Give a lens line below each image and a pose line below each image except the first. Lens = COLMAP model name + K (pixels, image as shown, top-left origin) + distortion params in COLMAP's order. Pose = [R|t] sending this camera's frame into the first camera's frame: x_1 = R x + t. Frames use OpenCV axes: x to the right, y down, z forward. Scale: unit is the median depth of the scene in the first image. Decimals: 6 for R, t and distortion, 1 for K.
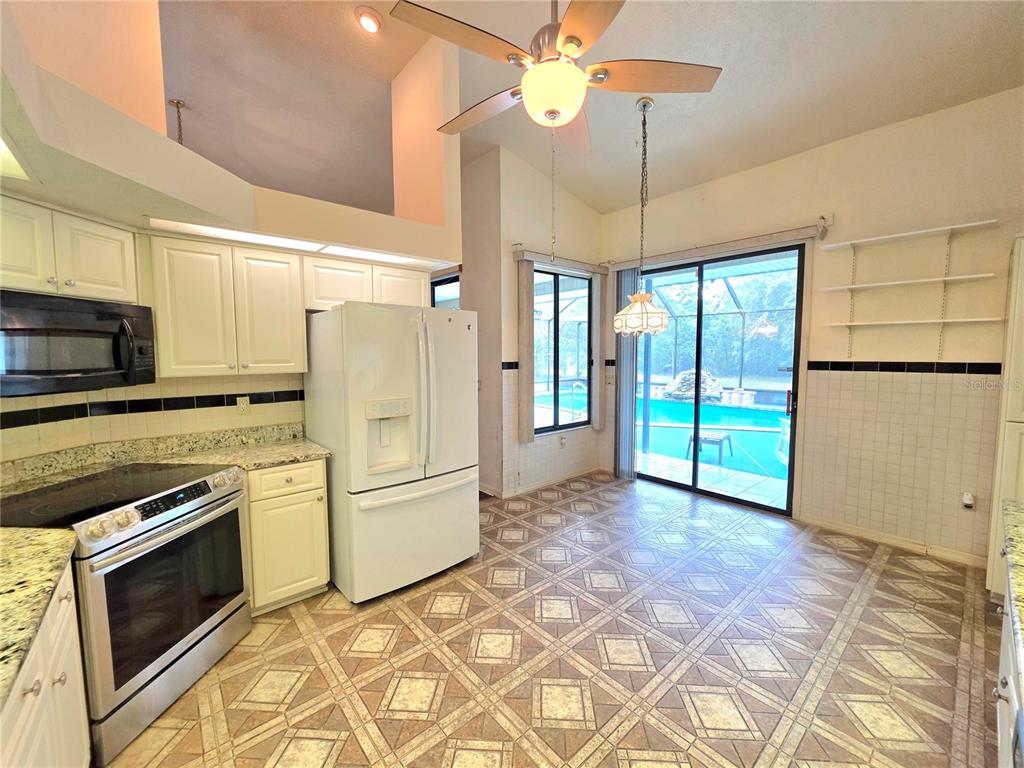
lens RADIAL K [[409.7, 0, 505.2], [0, 409.7, 382.8], [0, 0, 1]] dist [0.001815, 0.000486]
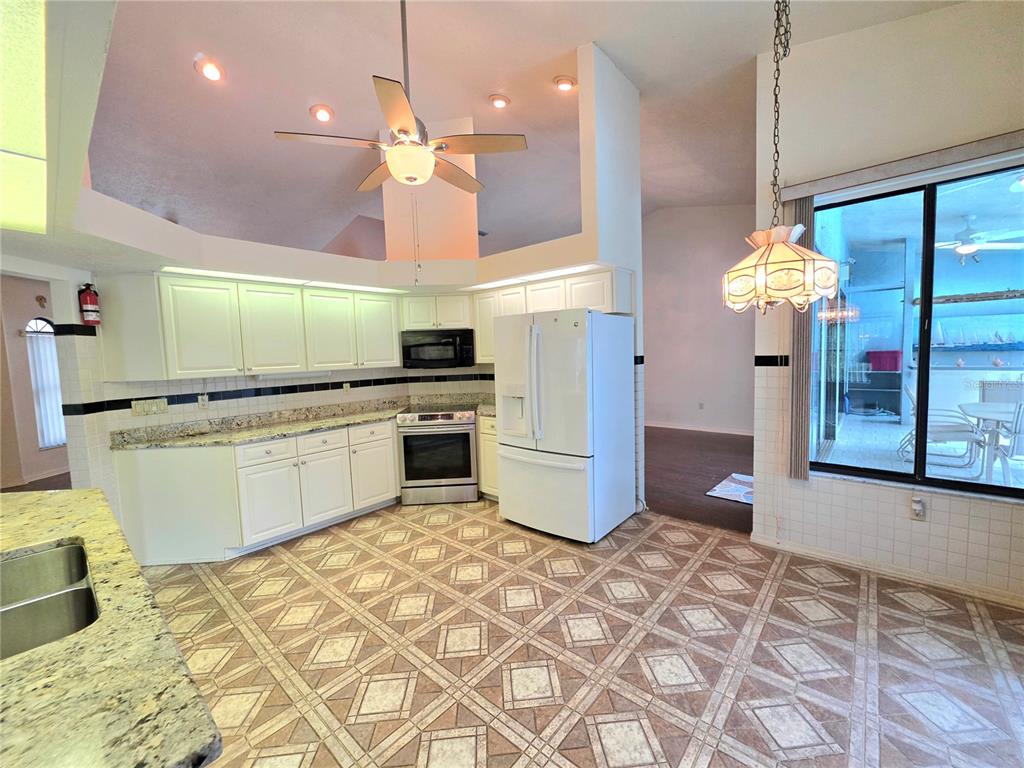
lens RADIAL K [[383.6, 0, 503.3], [0, 383.6, 384.5], [0, 0, 1]] dist [-0.001676, -0.000035]
pose [[0.171482, 0.079786, -0.981951, 1.099406], [-0.044100, 0.996338, 0.073254, -0.056043], [0.984200, 0.030742, 0.174372, 0.829425]]
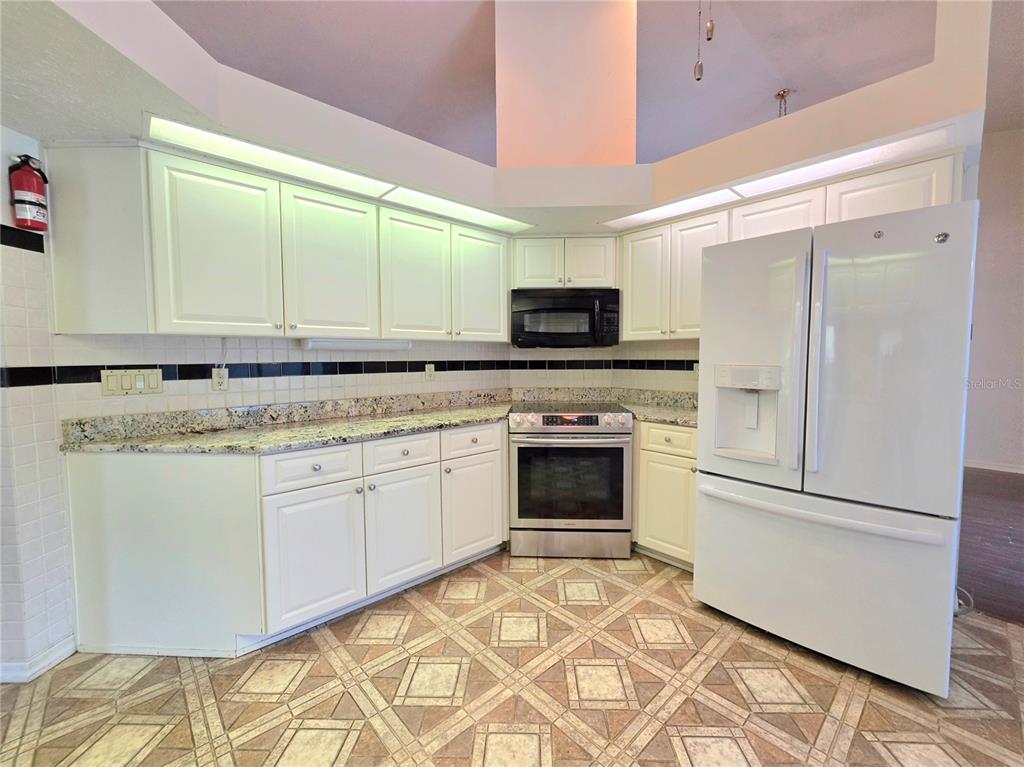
lens RADIAL K [[412.8, 0, 515.0], [0, 412.8, 381.3], [0, 0, 1]] dist [-0.000254, 0.000023]
pose [[0.066710, 0.067381, -0.995495, 0.497014], [-0.072706, 0.995393, 0.062502, 0.060652], [0.995120, 0.068209, 0.071302, 0.585691]]
